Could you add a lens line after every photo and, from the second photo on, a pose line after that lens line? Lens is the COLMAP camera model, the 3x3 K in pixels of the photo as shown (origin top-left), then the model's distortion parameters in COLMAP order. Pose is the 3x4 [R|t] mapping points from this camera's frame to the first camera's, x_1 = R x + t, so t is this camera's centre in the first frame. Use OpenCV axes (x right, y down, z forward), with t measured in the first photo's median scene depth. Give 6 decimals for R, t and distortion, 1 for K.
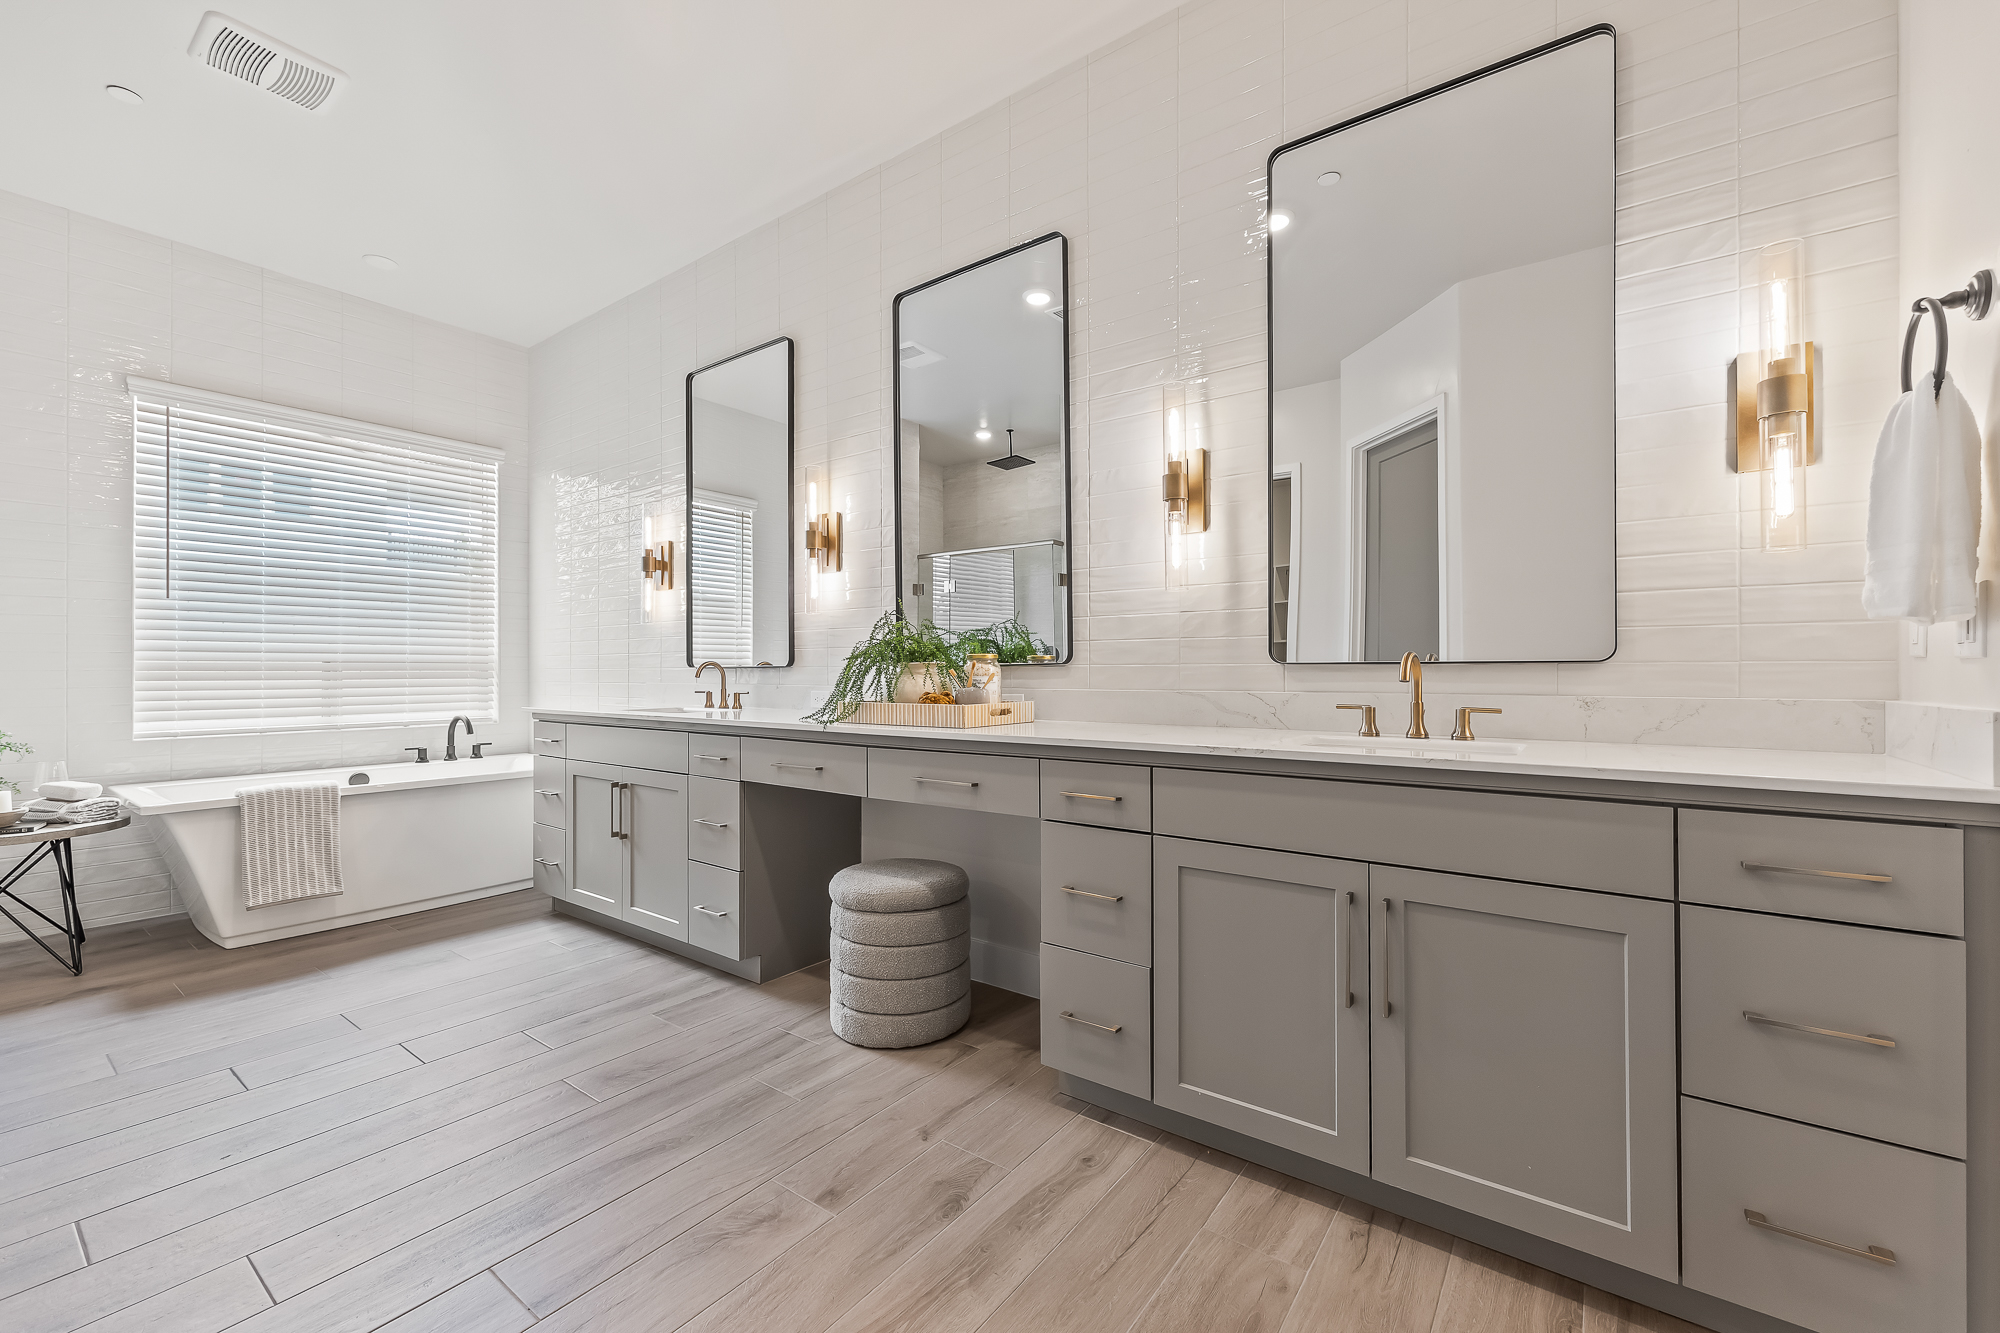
lens RADIAL K [[810.6, 0, 1008.0], [0, 810.6, 667.6], [0, 0, 1]] dist [0.000741, 0.000255]
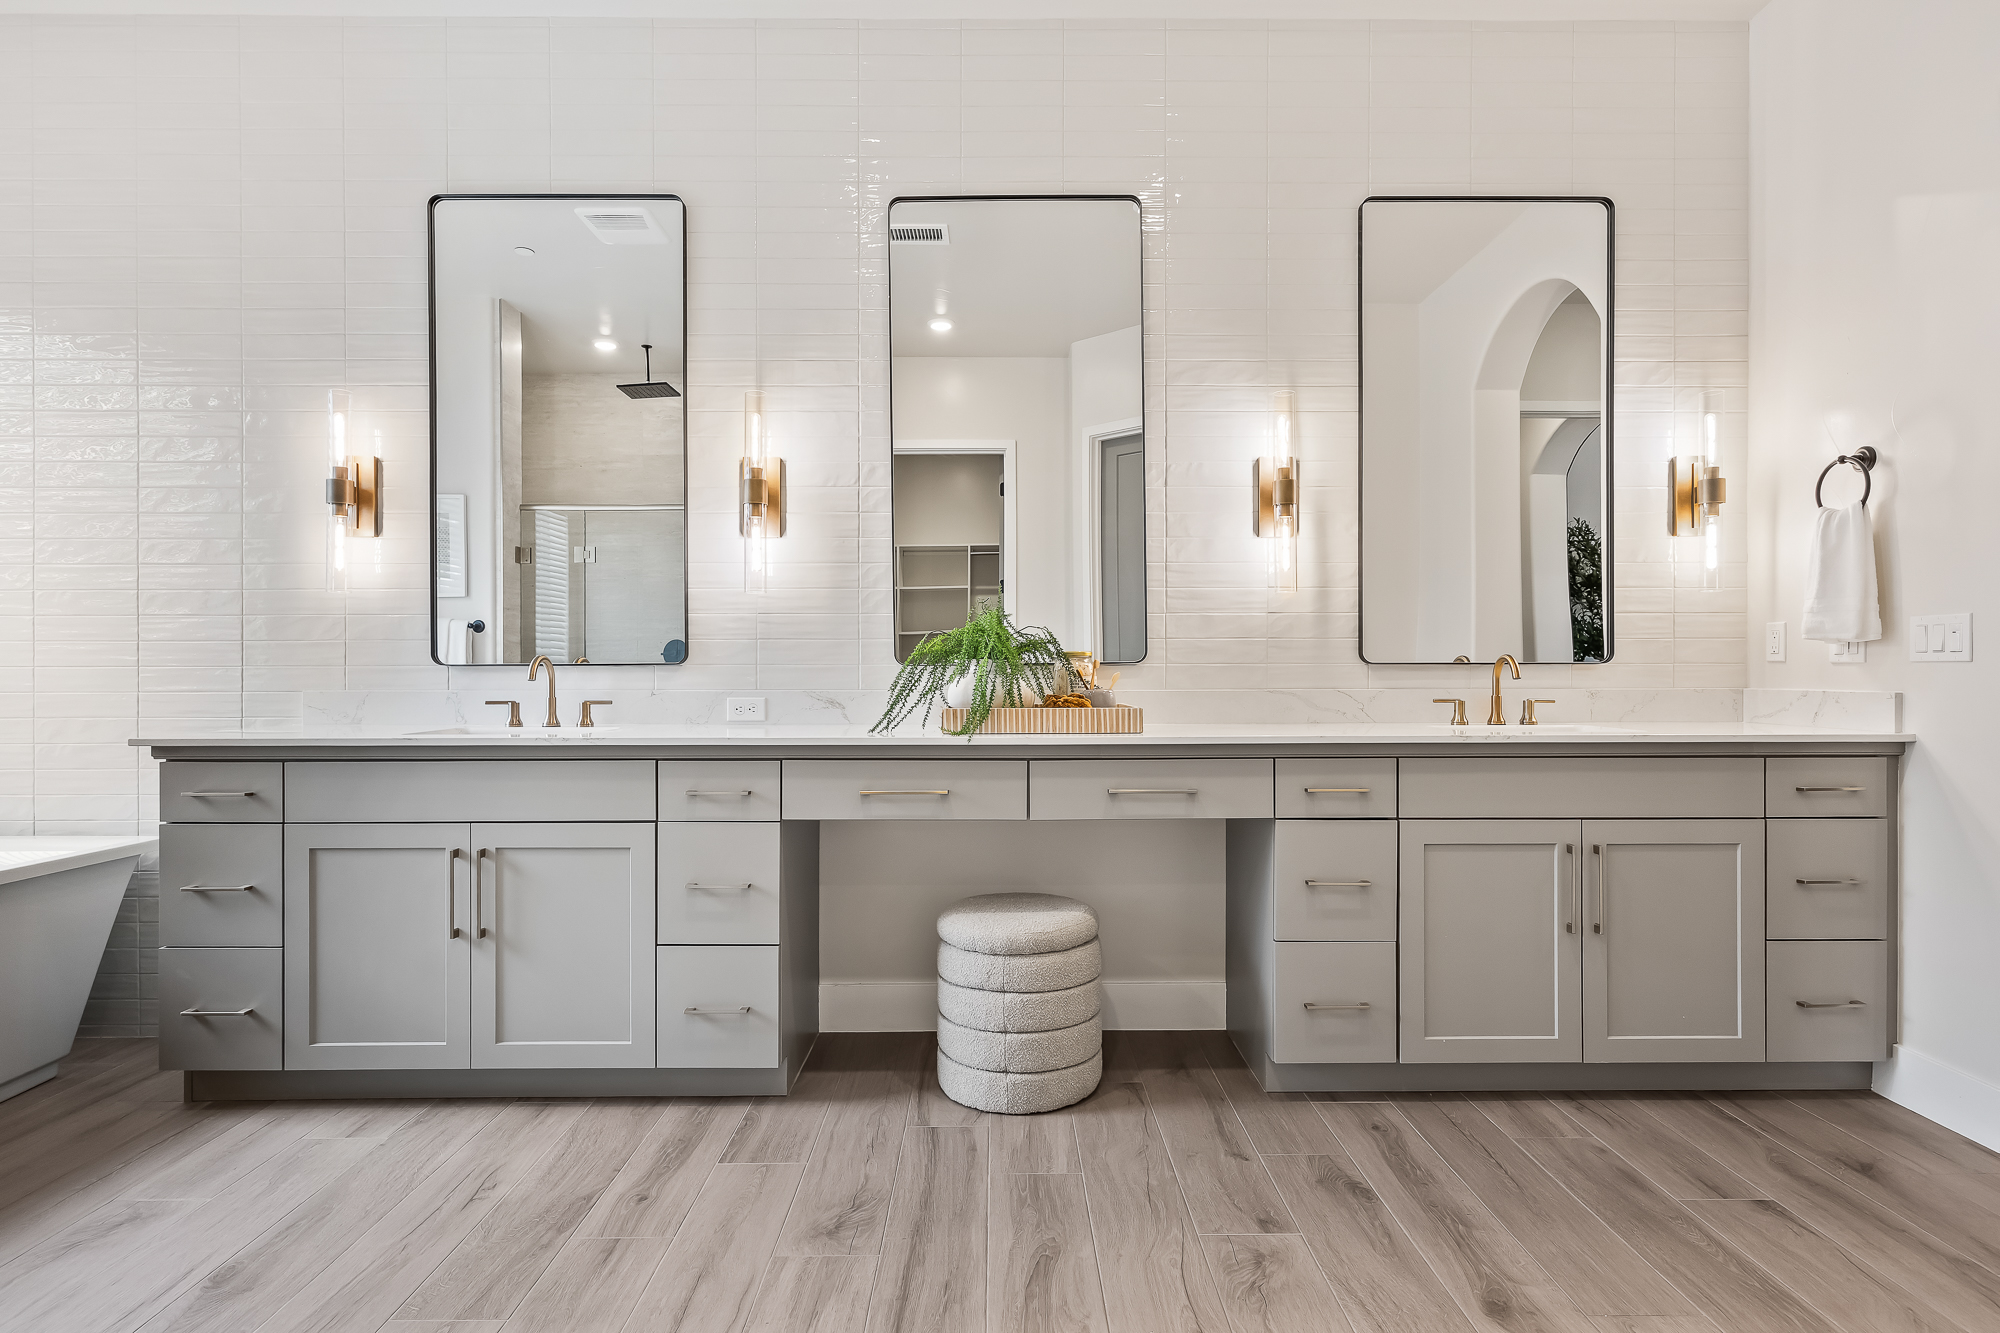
lens RADIAL K [[1023.7, 0, 1016.4], [0, 1023.7, 674.7], [0, 0, 1]] dist [-0.000129, -0.001377]
pose [[0.800687, -0.000258, 0.599083, -0.710588], [-0.002046, 0.999993, 0.003165, 0.005242], [-0.599080, -0.003760, 0.800681, 0.136087]]
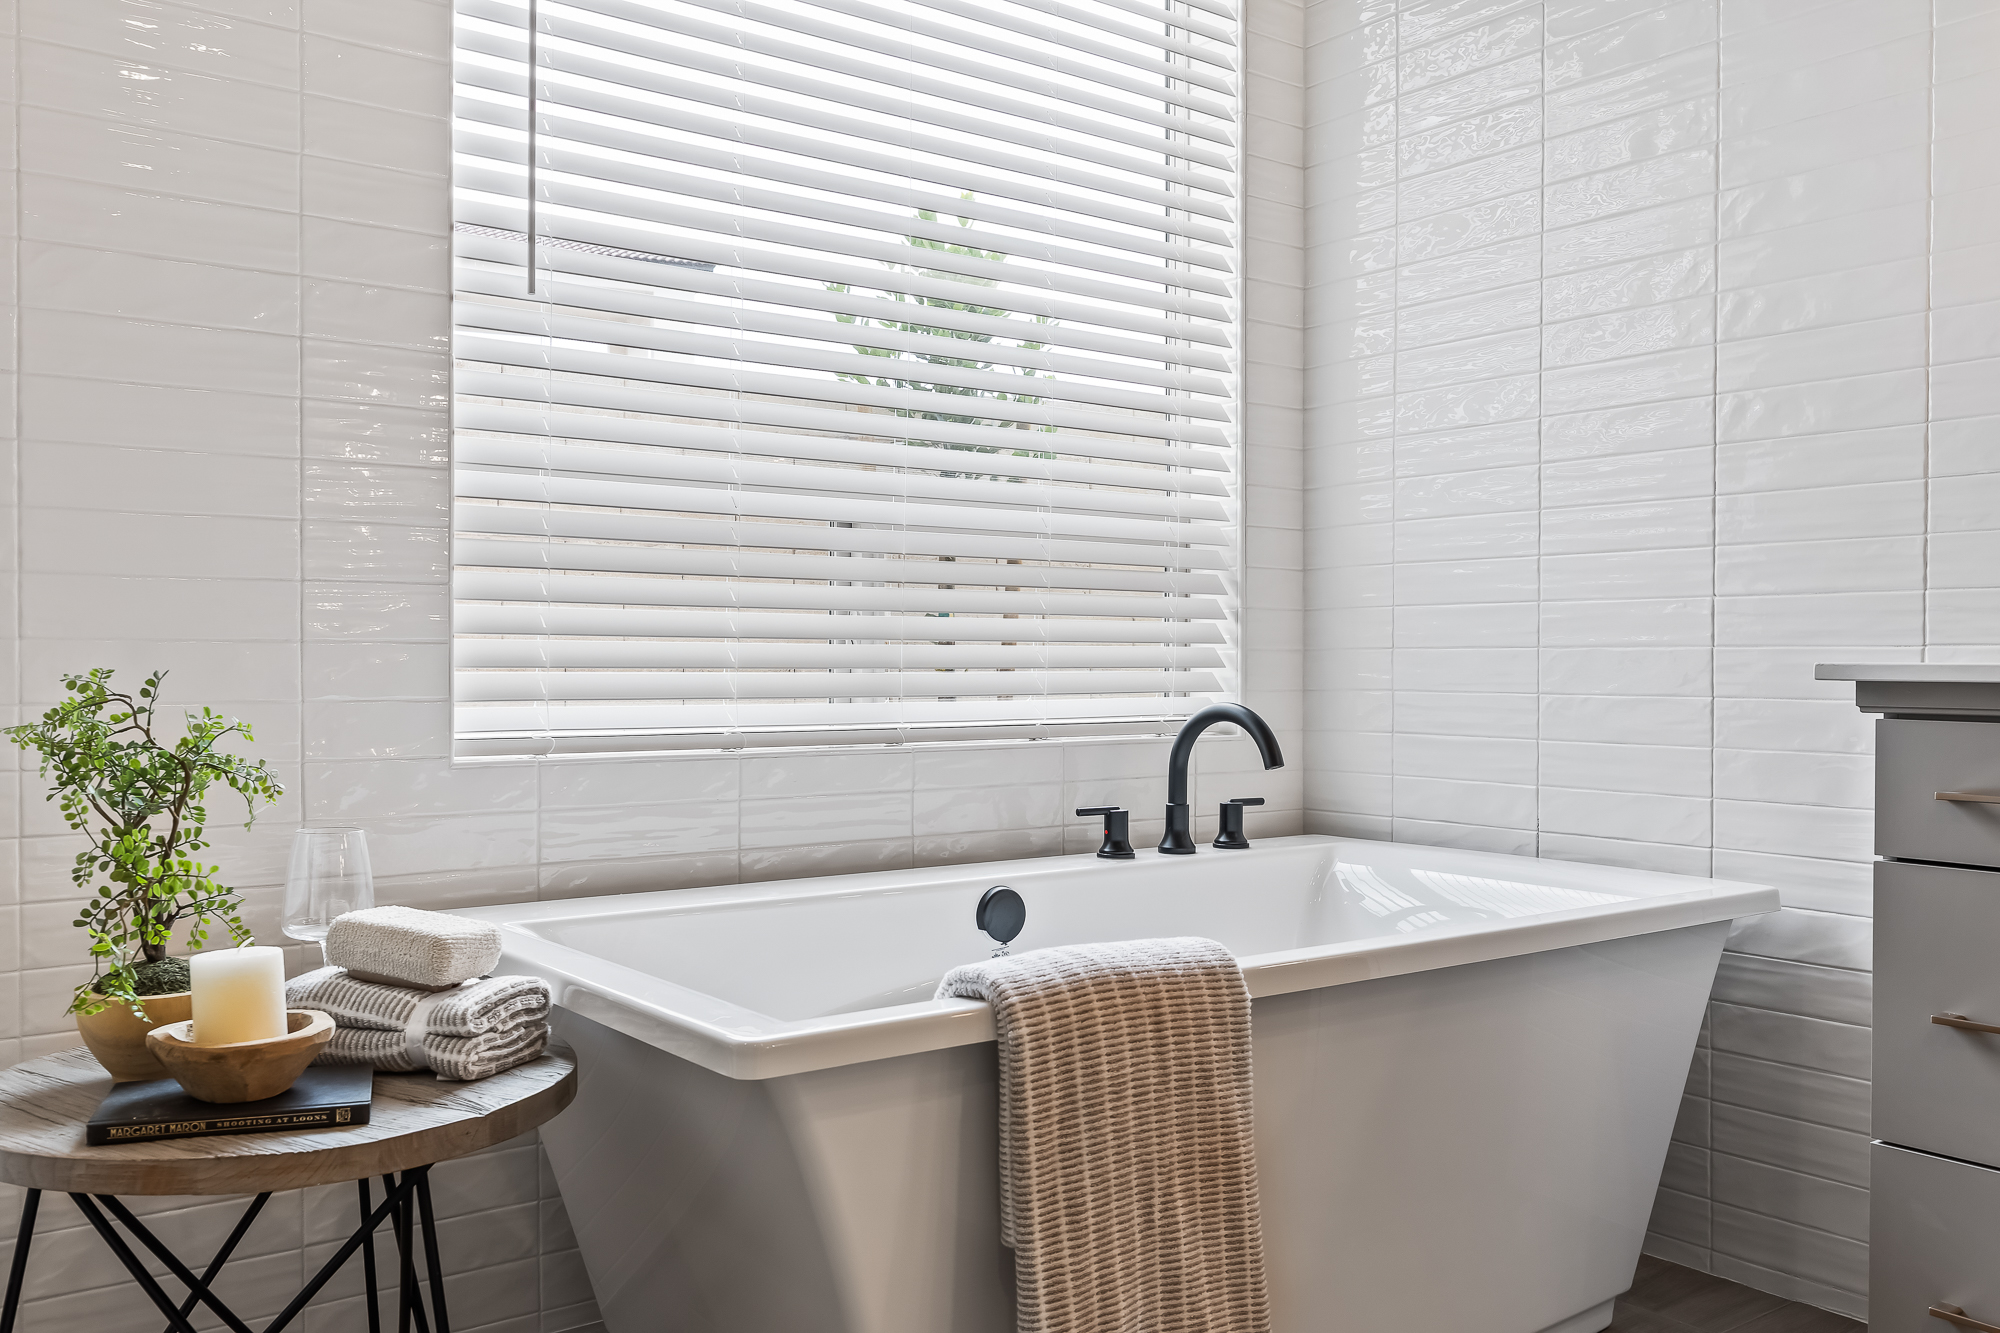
lens RADIAL K [[1668.1, 0, 988.3], [0, 1668.1, 665.3], [0, 0, 1]] dist [0.006827, 0.004334]
pose [[0.954370, 0.002178, -0.298618, -0.921152], [-0.001103, 0.999992, 0.003766, 0.066893], [0.298624, -0.003264, 0.954365, 0.610142]]
